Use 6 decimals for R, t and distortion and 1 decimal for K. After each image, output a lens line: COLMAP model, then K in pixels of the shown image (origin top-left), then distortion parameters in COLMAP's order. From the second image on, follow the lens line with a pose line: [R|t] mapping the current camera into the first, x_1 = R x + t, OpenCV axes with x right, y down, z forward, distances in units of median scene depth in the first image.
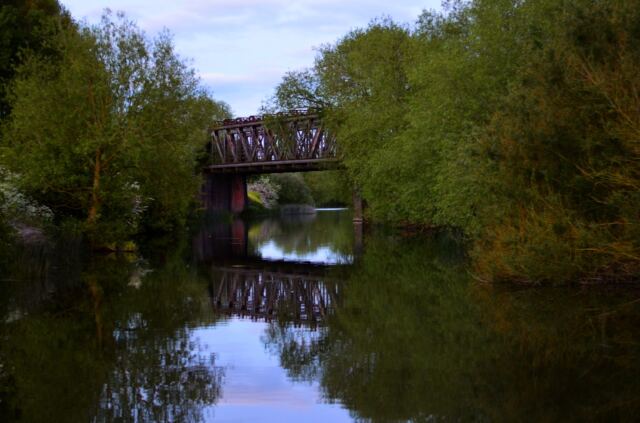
lens RADIAL K [[1506.5, 0, 319.9], [0, 1506.5, 211.4], [0, 0, 1]] dist [-0.348052, 0.000000]
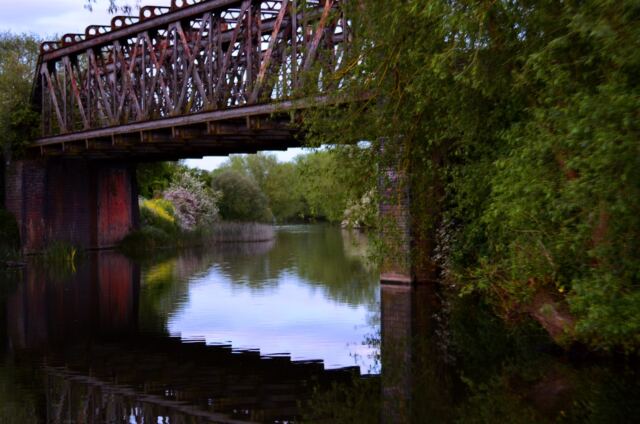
lens RADIAL K [[1506.5, 0, 320.4], [0, 1506.5, 211.7], [0, 0, 1]] dist [-0.348052, 0.000000]
pose [[0.999679, 0.000901, 0.025301, 0.000445], [-0.000707, 0.999970, -0.007665, -0.005085], [-0.025307, 0.007644, 0.999651, 0.510048]]
